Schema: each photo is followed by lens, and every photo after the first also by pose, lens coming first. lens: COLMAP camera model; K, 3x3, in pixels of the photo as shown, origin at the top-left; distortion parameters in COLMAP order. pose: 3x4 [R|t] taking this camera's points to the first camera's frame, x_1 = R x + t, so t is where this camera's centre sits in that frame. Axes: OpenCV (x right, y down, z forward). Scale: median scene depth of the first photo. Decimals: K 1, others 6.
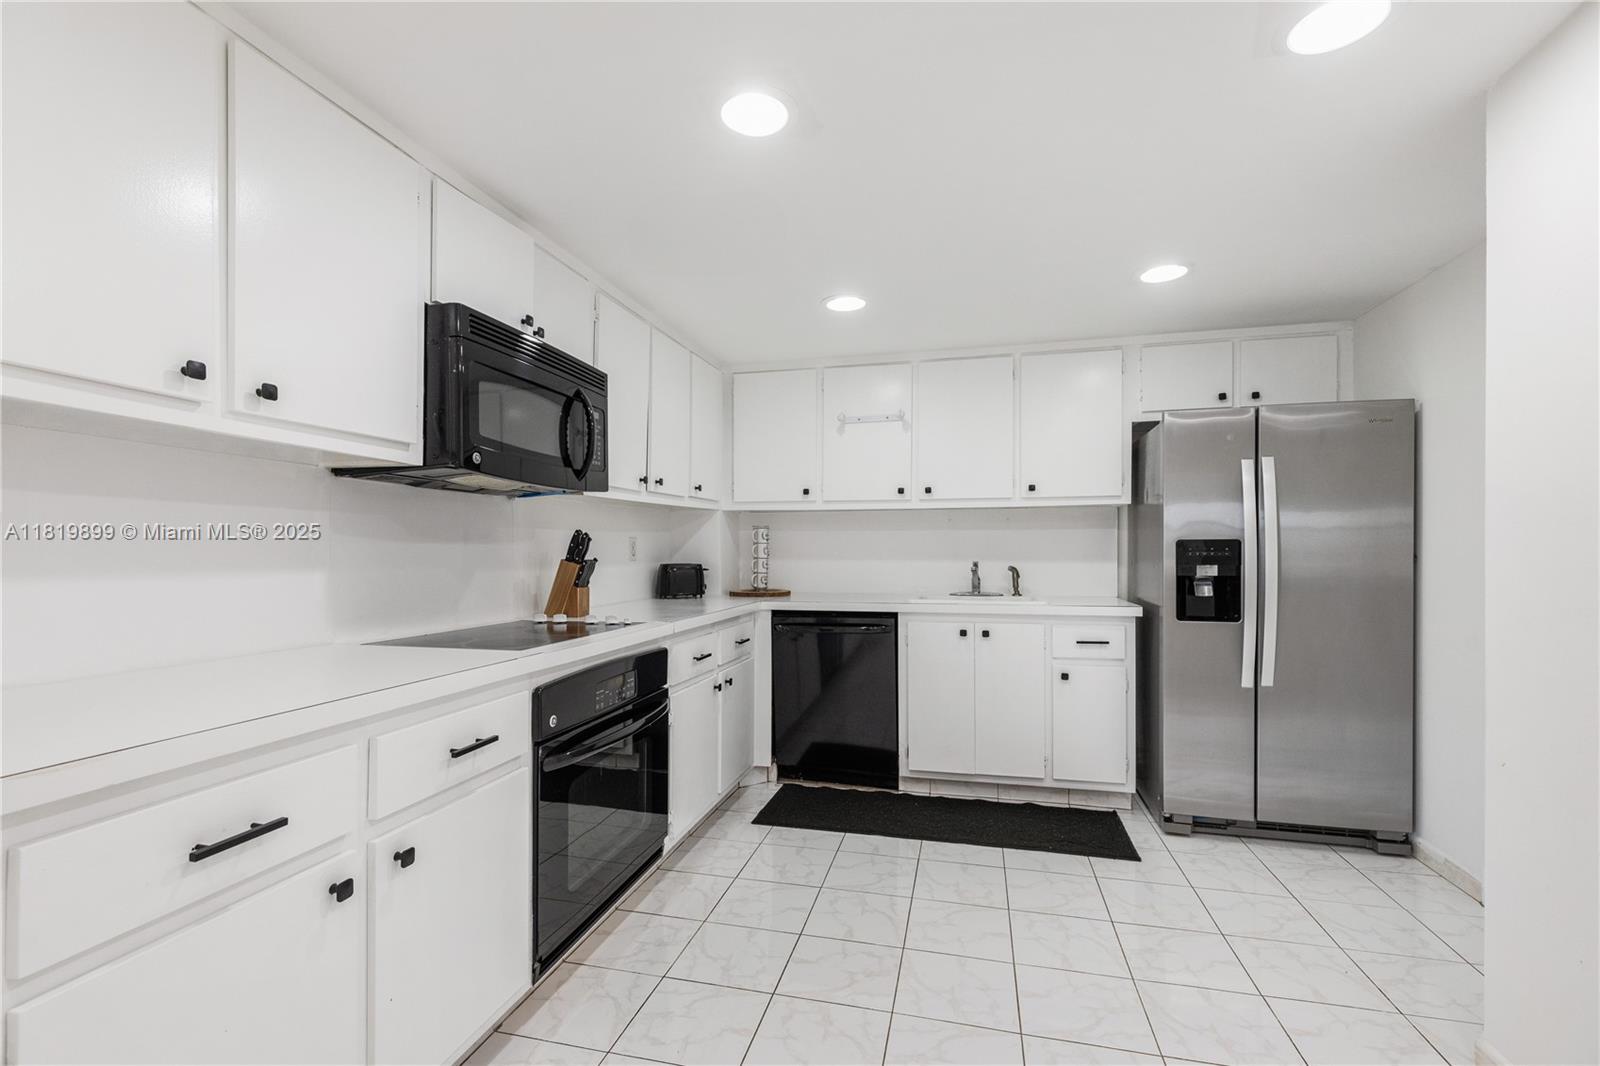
lens RADIAL K [[742.5, 0, 784.0], [0, 742.5, 556.7], [0, 0, 1]] dist [0.003710, -0.000154]
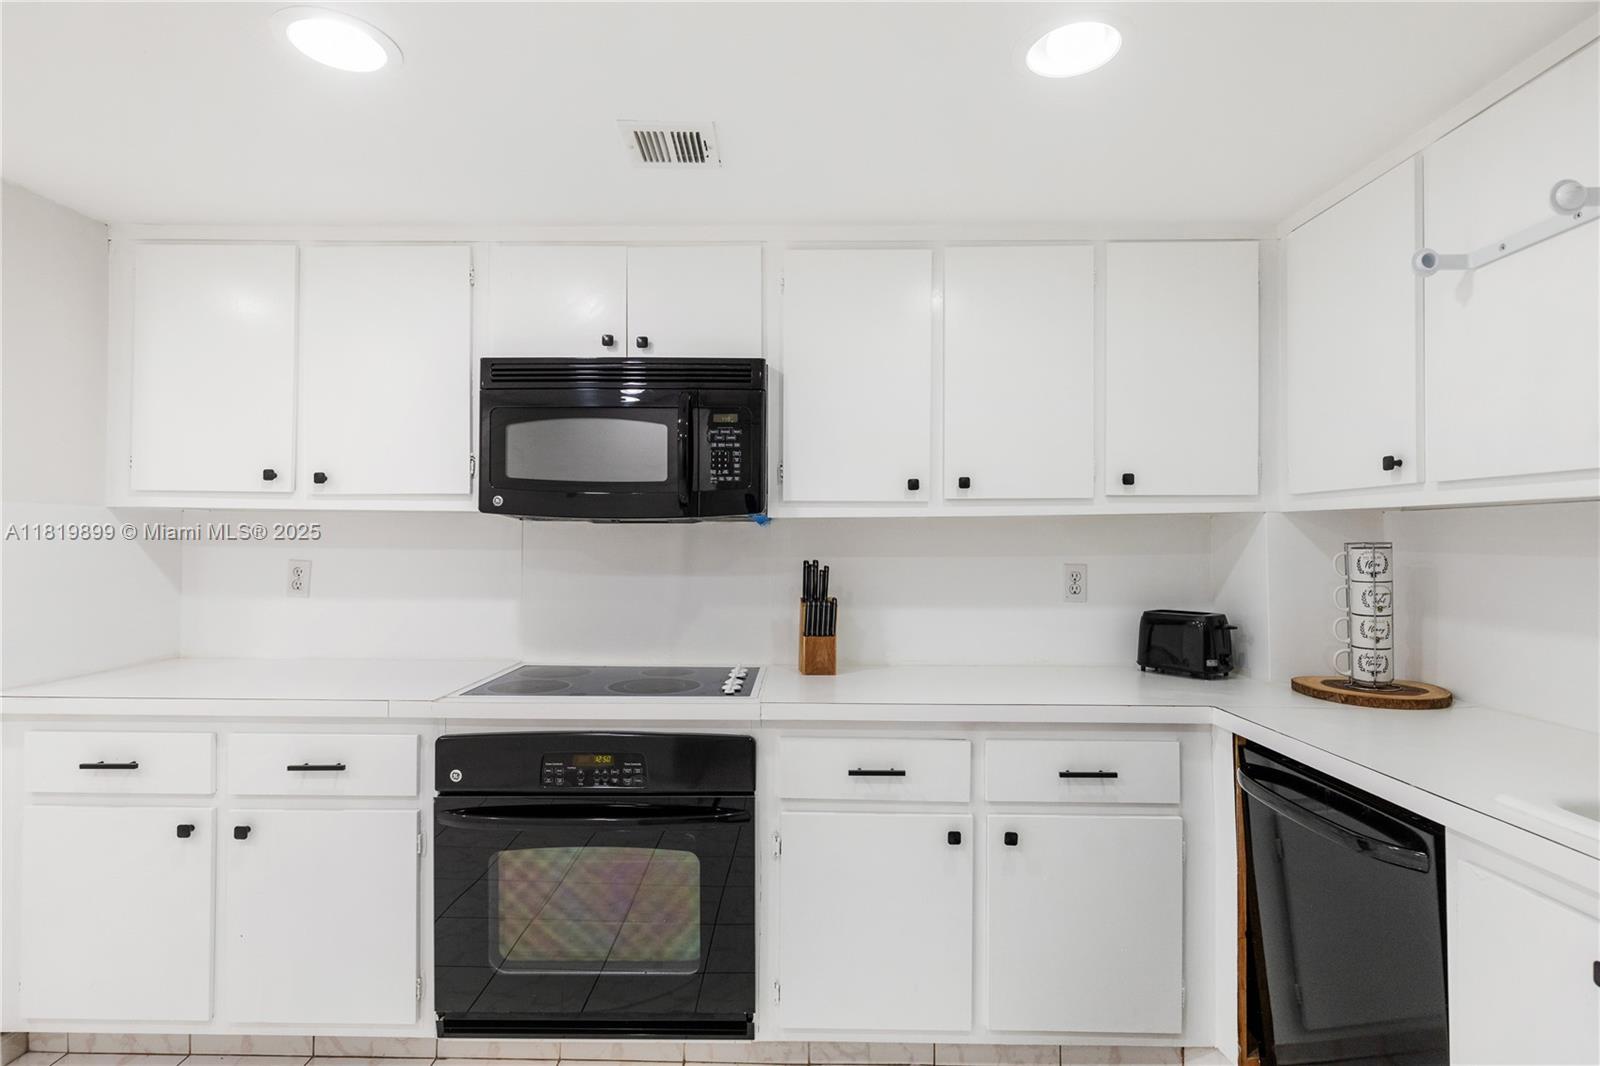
lens RADIAL K [[816.9, 0, 788.1], [0, 816.9, 533.5], [0, 0, 1]] dist [-0.002737, -0.000650]
pose [[0.225129, -0.007231, -0.974302, 0.436139], [-0.010938, 0.999891, -0.009948, -0.044994], [0.974267, 0.012897, 0.225026, 0.636861]]
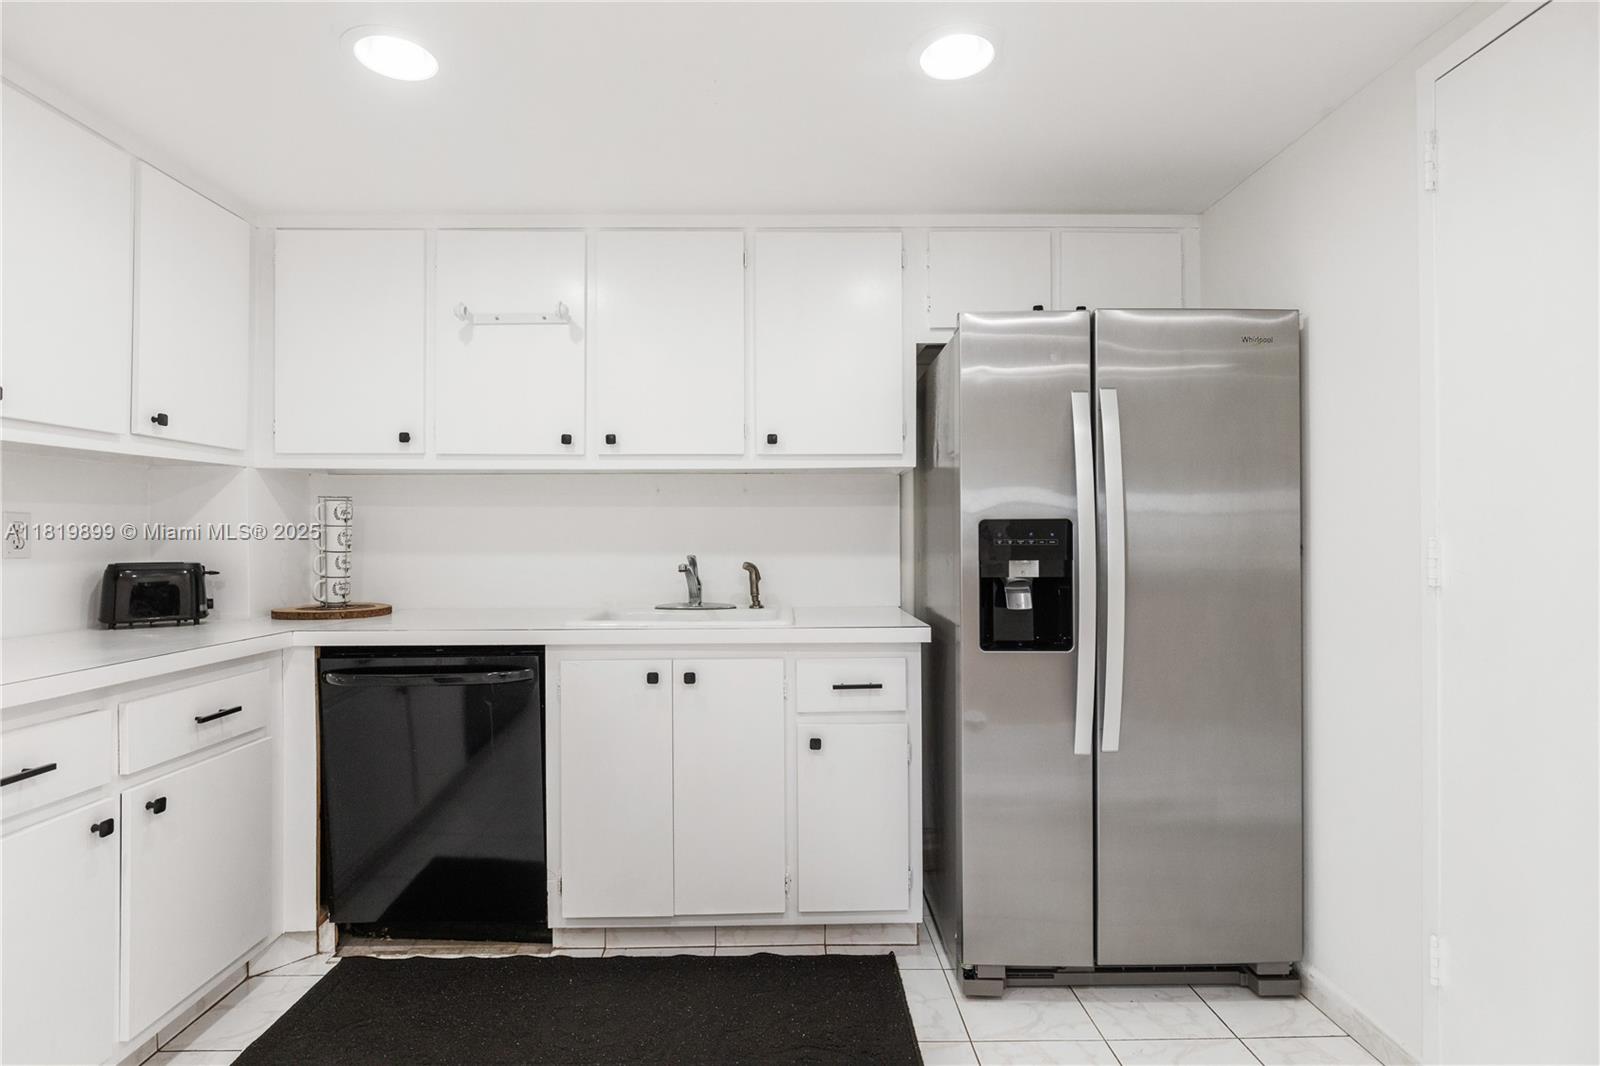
lens RADIAL K [[816.9, 0, 797.0], [0, 816.9, 533.1], [0, 0, 1]] dist [-0.002737, -0.000650]
pose [[0.963745, 0.000796, 0.266823, 0.172639], [0.003570, 0.999868, -0.015878, -0.001387], [-0.266800, 0.016255, 0.963615, 0.332151]]
